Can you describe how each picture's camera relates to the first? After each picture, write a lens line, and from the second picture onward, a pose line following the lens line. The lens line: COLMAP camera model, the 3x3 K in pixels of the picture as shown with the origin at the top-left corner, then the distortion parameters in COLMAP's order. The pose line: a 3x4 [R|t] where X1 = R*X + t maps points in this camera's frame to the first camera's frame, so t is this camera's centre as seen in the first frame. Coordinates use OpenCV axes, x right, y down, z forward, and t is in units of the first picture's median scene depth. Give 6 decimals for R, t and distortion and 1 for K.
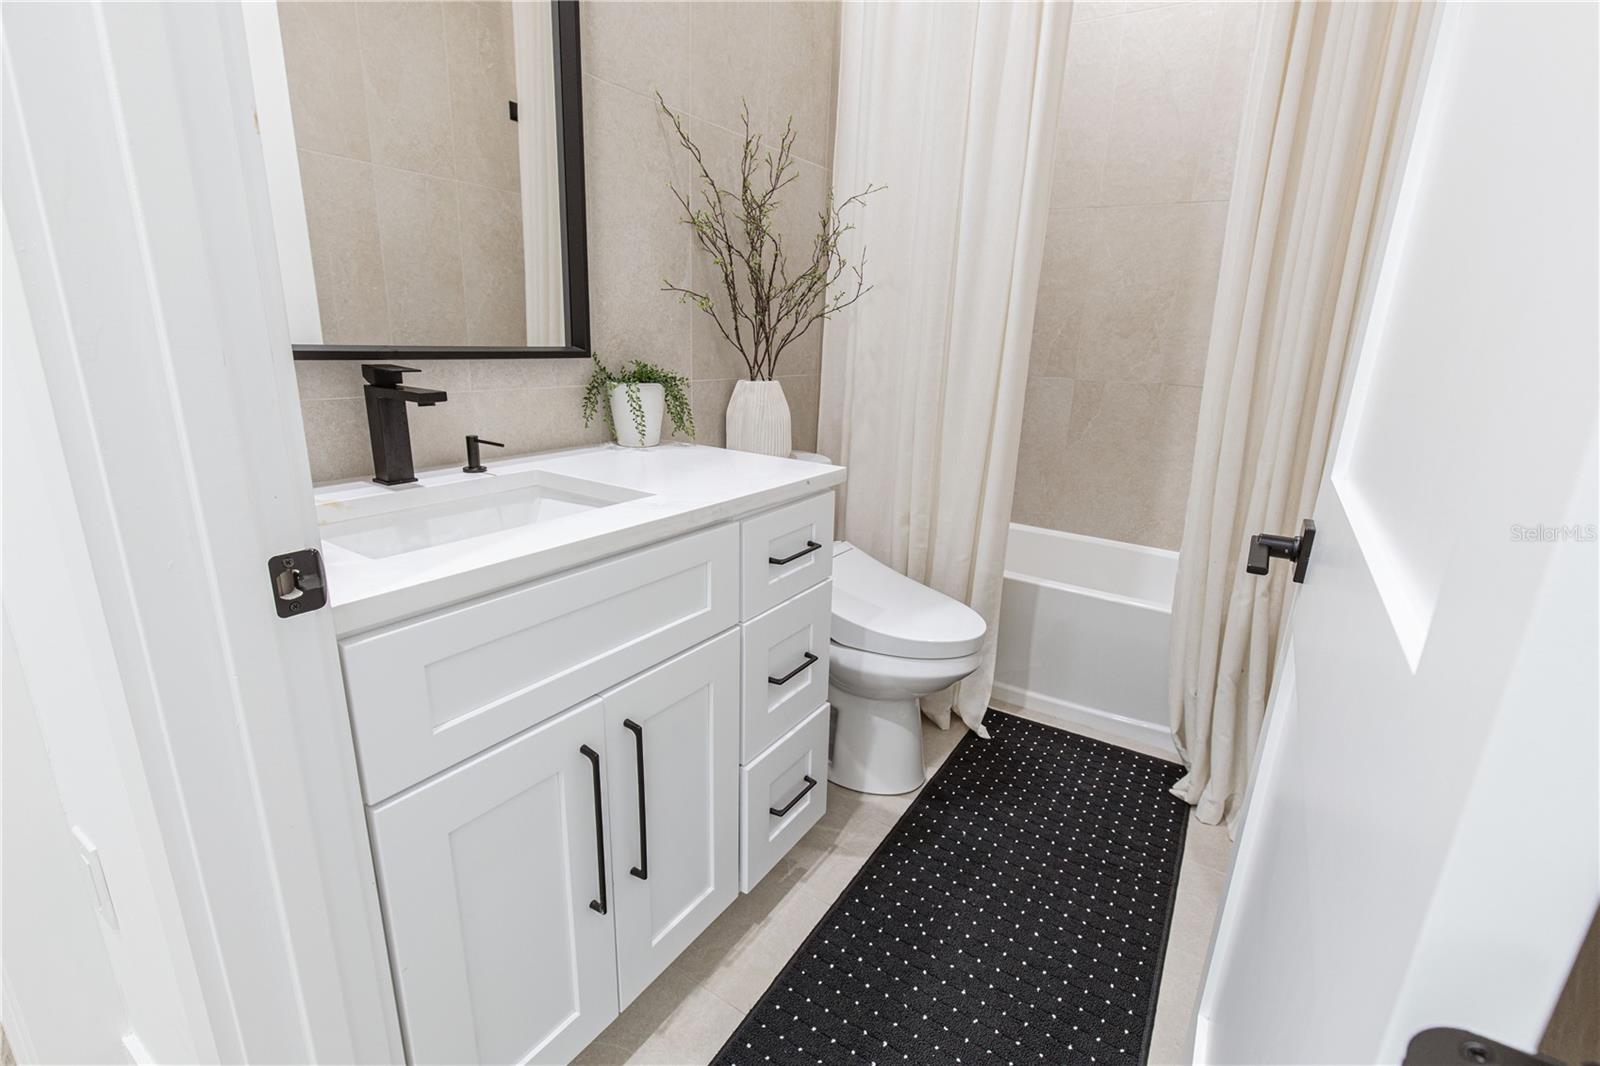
lens RADIAL K [[710.6, 0, 805.0], [0, 710.6, 535.2], [0, 0, 1]] dist [0.000852, -0.000097]
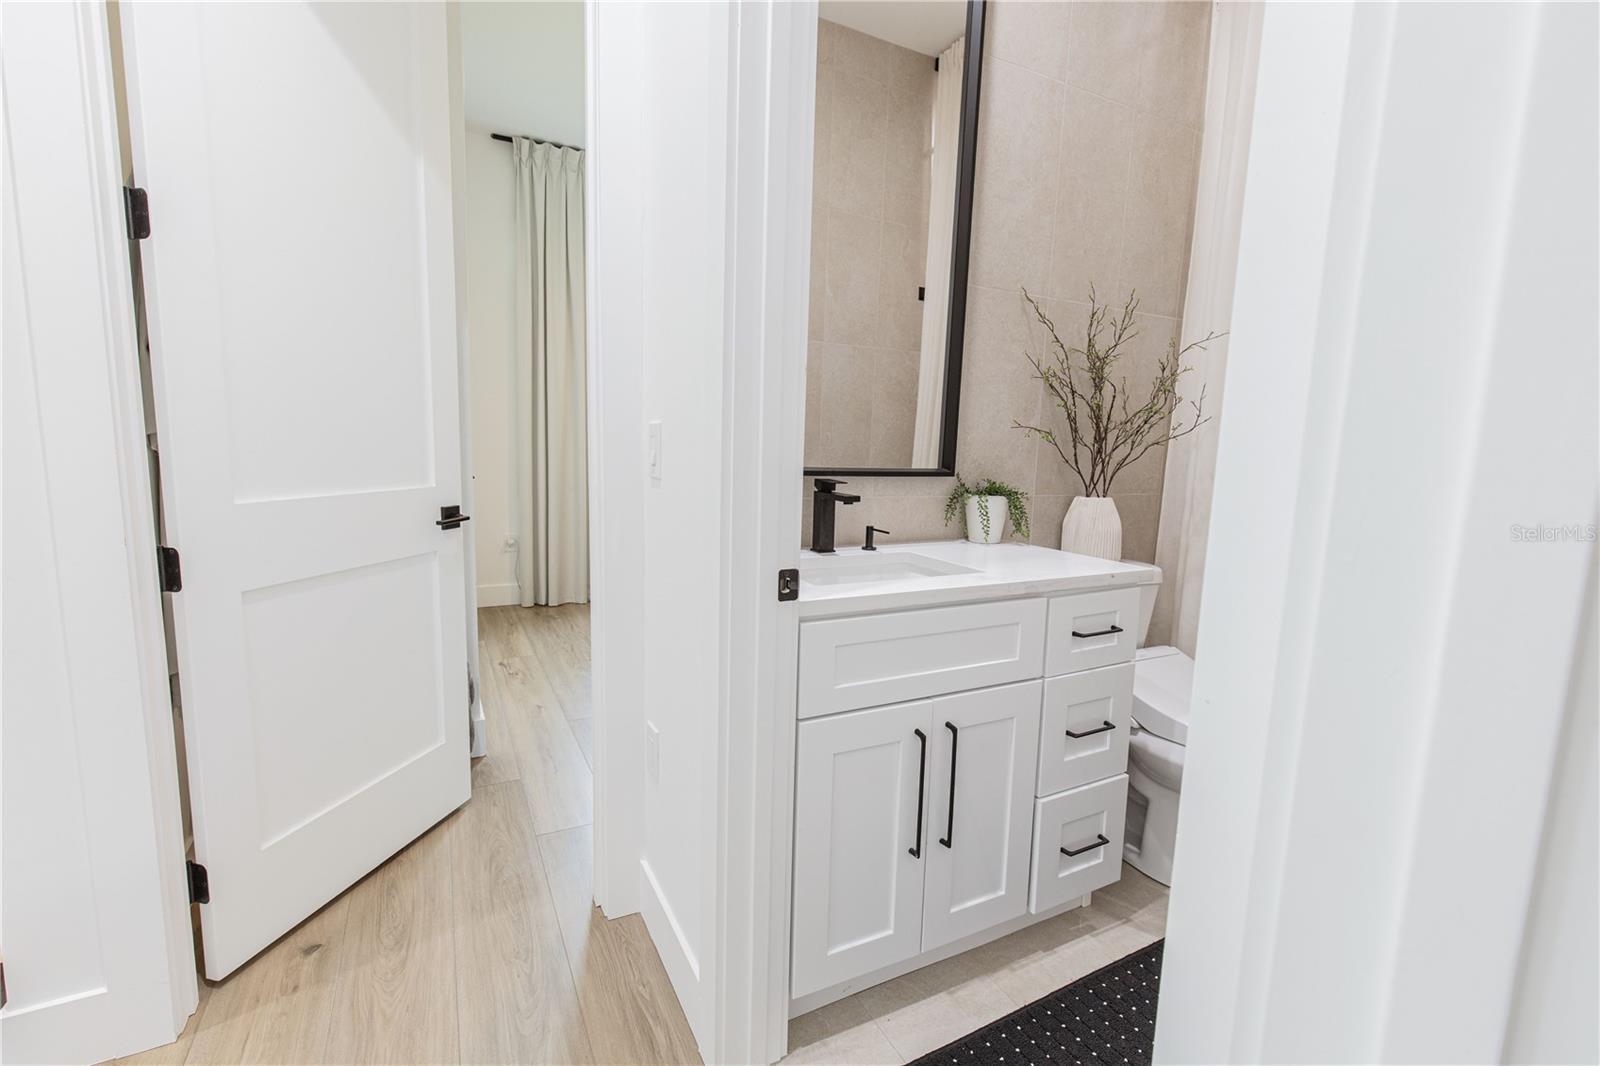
lens RADIAL K [[710.6, 0, 805.0], [0, 710.6, 535.2], [0, 0, 1]] dist [0.000852, -0.000097]
pose [[0.872796, 0.053583, -0.485135, 0.108152], [-0.131405, 0.983053, -0.127829, 0.068587], [0.470064, 0.175318, 0.865045, -0.276347]]
